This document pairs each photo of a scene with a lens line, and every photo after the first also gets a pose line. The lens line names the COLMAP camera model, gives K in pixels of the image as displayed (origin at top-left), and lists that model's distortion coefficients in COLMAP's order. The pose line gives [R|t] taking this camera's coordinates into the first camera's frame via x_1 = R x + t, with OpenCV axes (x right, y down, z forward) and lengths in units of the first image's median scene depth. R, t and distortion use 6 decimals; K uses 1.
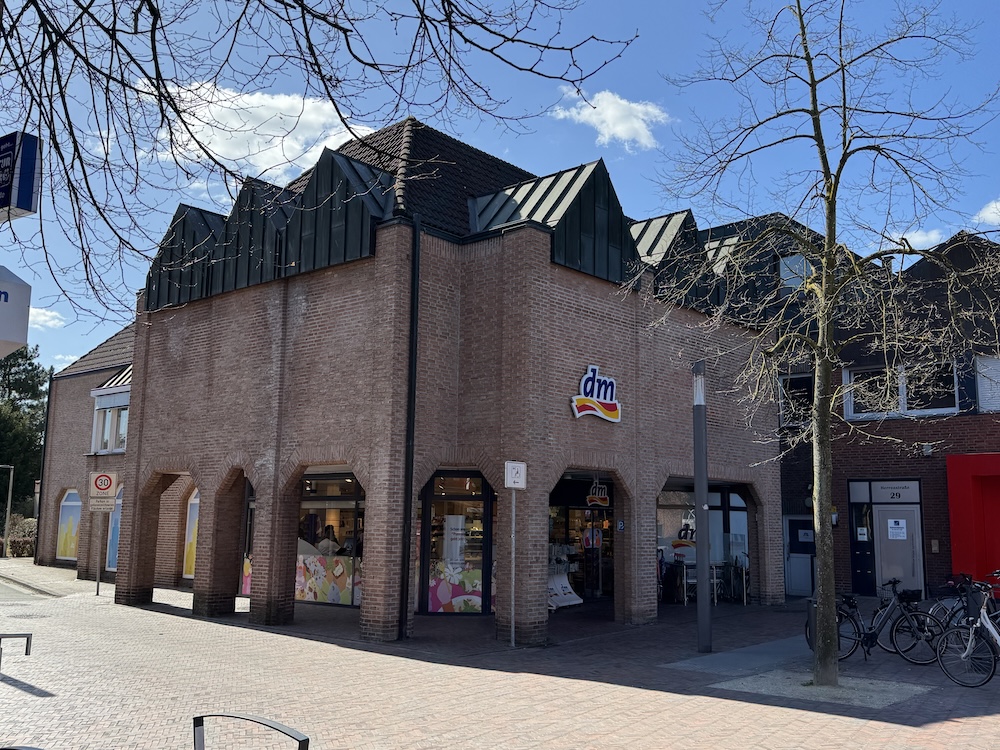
lens RADIAL K [[942.9, 0, 500.0], [0, 942.9, 375.0], [0, 0, 1]] dist [0.081064, -0.001841]
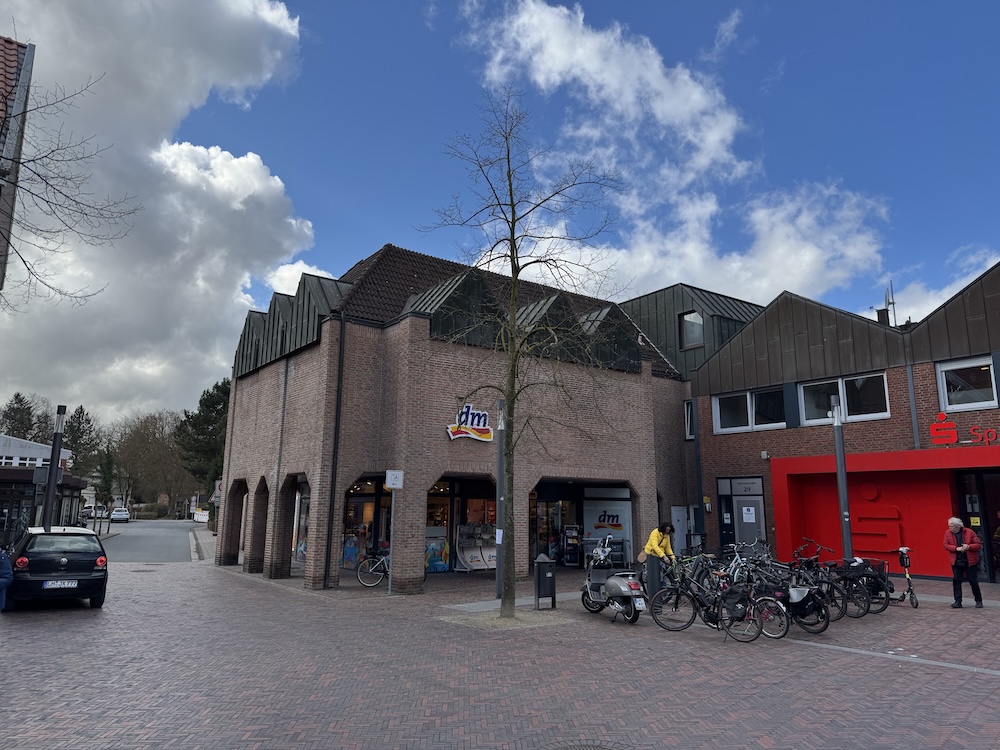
lens RADIAL K [[694.8, 0, 499.9], [0, 694.8, 368.5], [0, 0, 1]] dist [0.158475, -0.220039]
pose [[0.976292, -0.047816, -0.211110, 0.383806], [0.038077, 0.998025, -0.049961, -0.008834], [0.213082, 0.040738, 0.976185, -0.066879]]
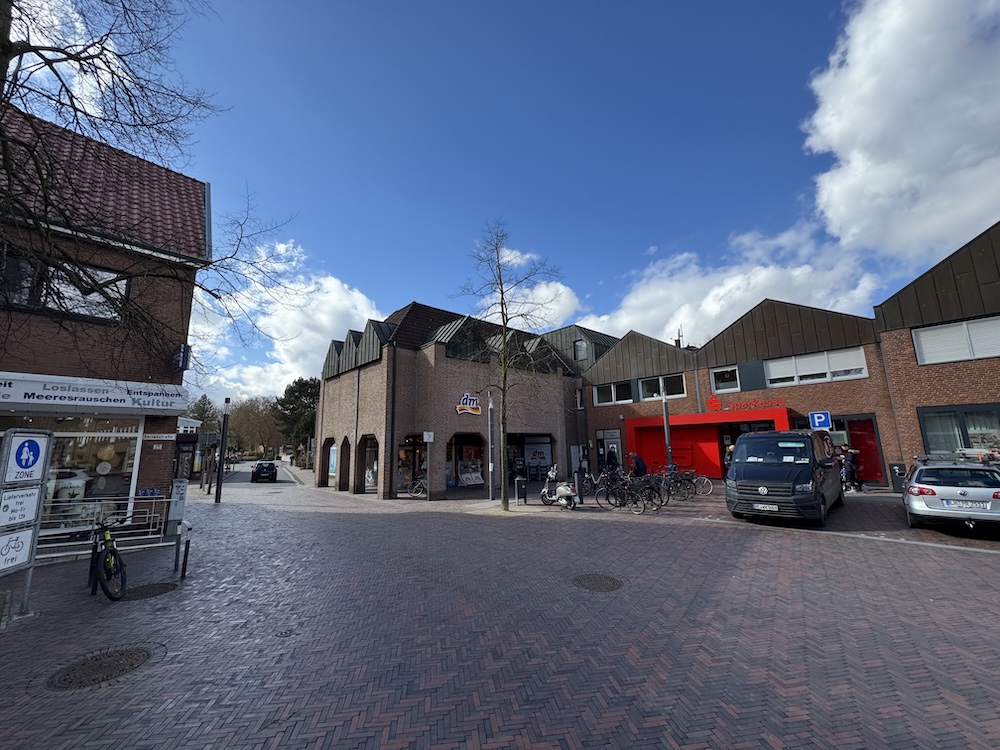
lens RADIAL K [[398.7, 0, 500.0], [0, 398.7, 375.0], [0, 0, 1]] dist [0.017087, 0.000234]
pose [[0.993643, -0.054462, -0.098523, 0.304418], [0.051961, 0.998263, -0.027784, -0.025336], [0.099865, 0.022488, 0.994747, -0.107537]]
